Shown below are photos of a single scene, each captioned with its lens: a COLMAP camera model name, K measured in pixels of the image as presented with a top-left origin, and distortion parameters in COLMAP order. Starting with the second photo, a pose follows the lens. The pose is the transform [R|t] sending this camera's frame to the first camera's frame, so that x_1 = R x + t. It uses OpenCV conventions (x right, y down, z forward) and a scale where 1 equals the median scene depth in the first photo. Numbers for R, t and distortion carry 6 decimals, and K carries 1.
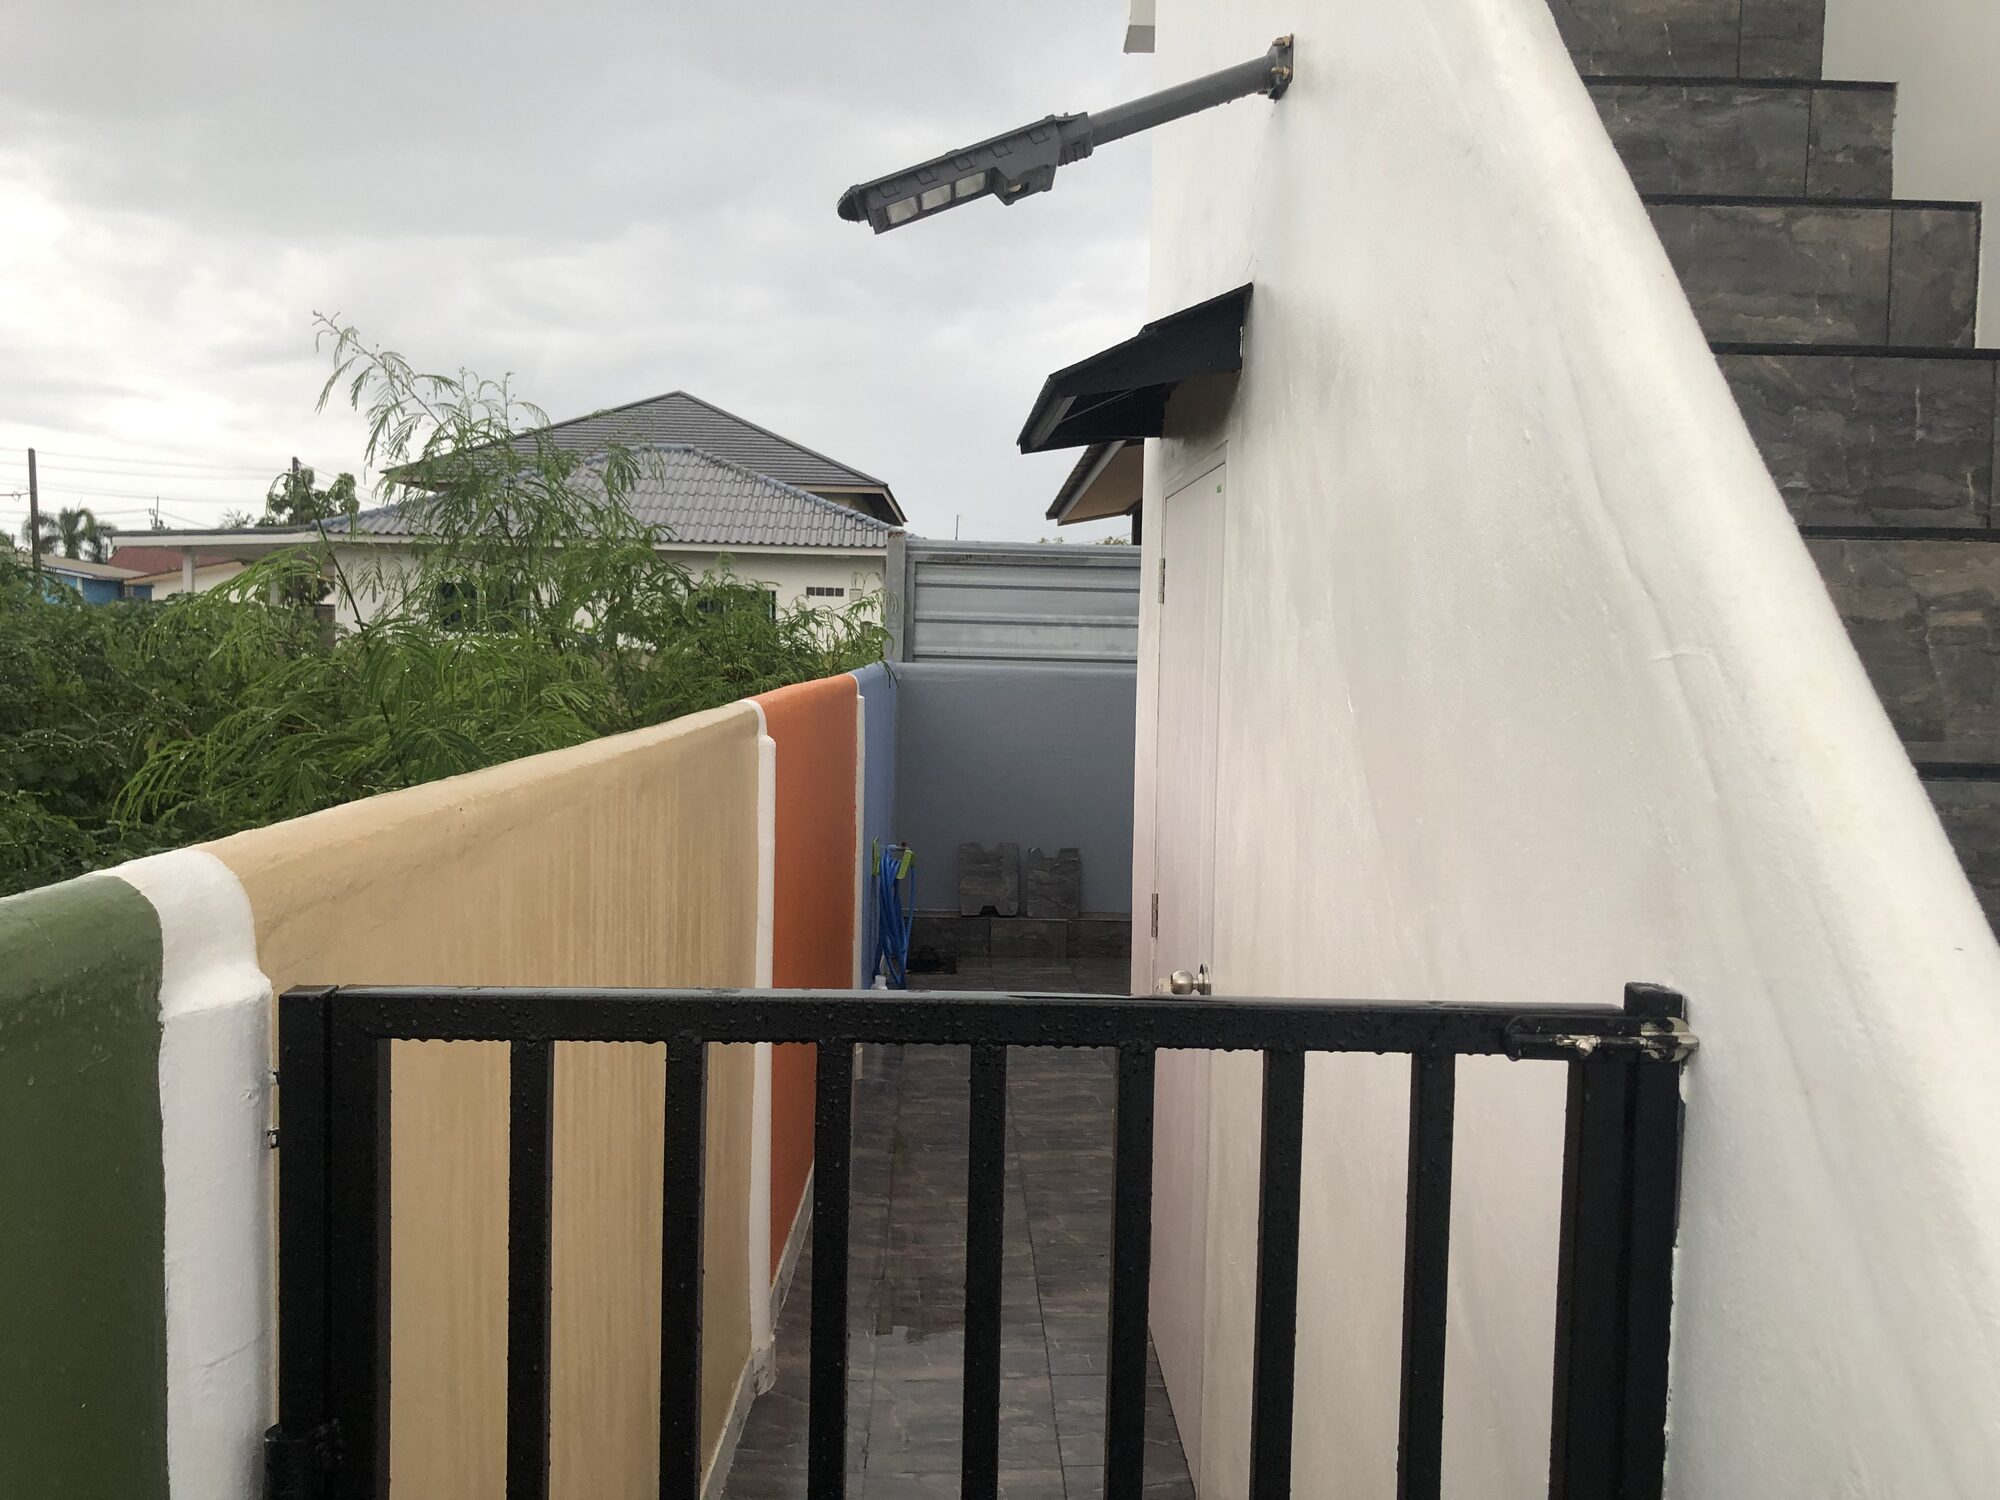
lens RADIAL K [[1688.1, 0, 999.7], [0, 1688.1, 704.4], [0, 0, 1]] dist [0.019624, -0.015635]
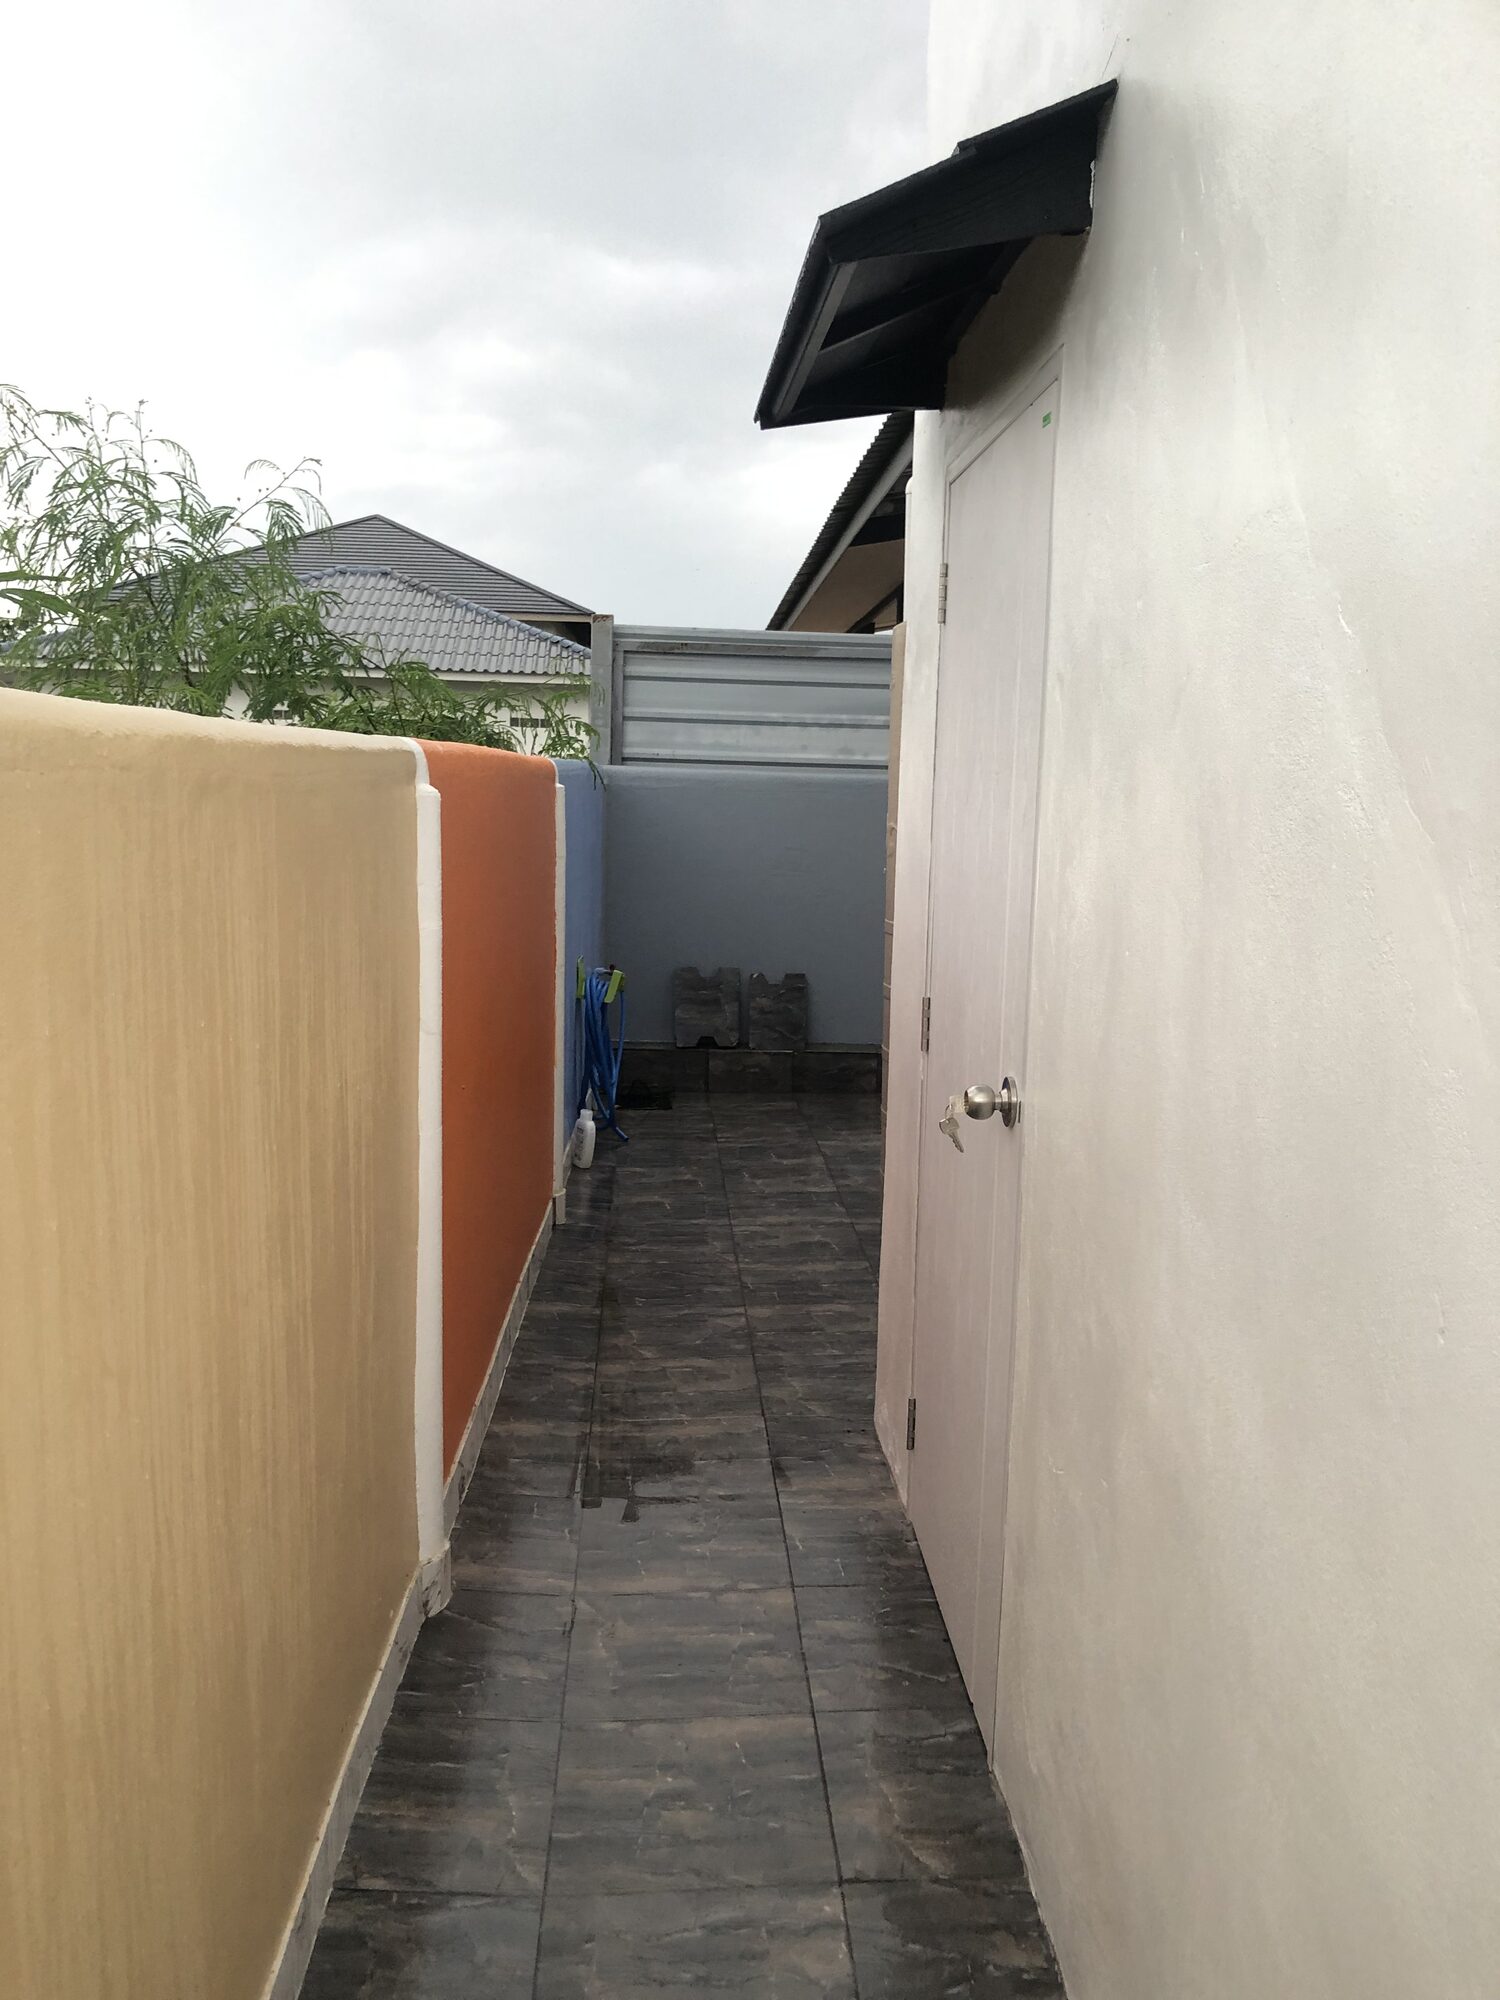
lens RADIAL K [[1681.8, 0, 749.1], [0, 1681.8, 1053.1], [0, 0, 1]] dist [-0.005993, -0.009172]
pose [[0.999716, 0.002383, 0.023724, -0.008259], [-0.005179, 0.992943, 0.118481, 0.035901], [-0.023275, -0.118570, 0.992673, 0.169935]]
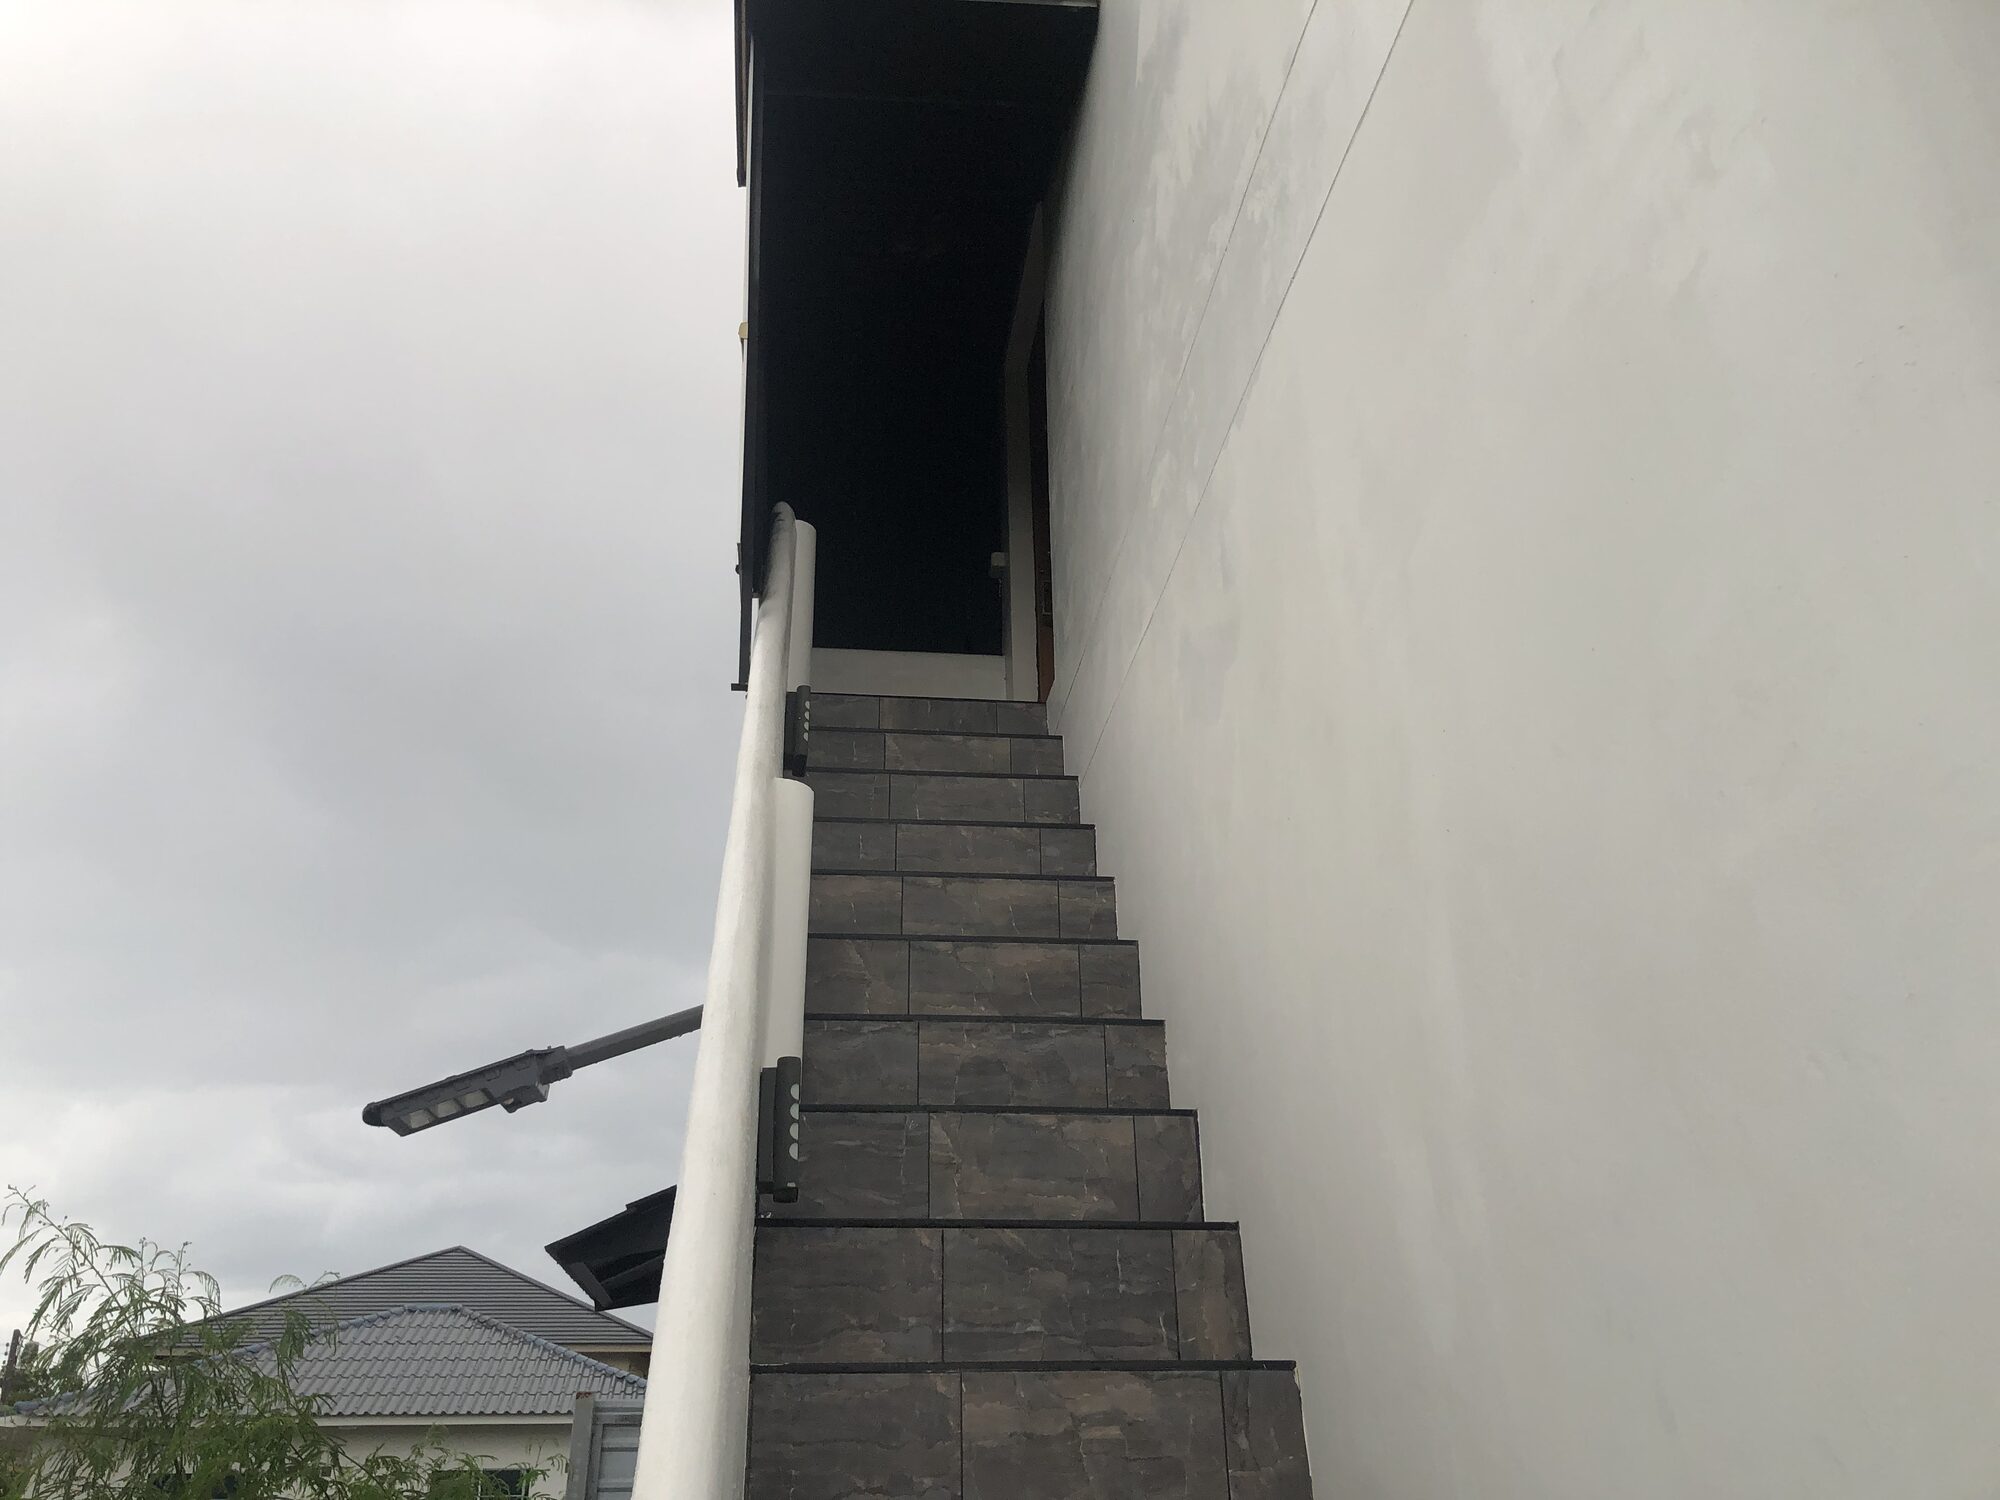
lens RADIAL K [[1691.6, 0, 996.6], [0, 1691.6, 705.5], [0, 0, 1]] dist [0.013966, -0.001415]
pose [[0.995004, 0.011786, 0.099135, 0.143086], [0.035864, 0.884521, -0.465119, 0.025950], [-0.093169, 0.466351, 0.879680, -0.185868]]
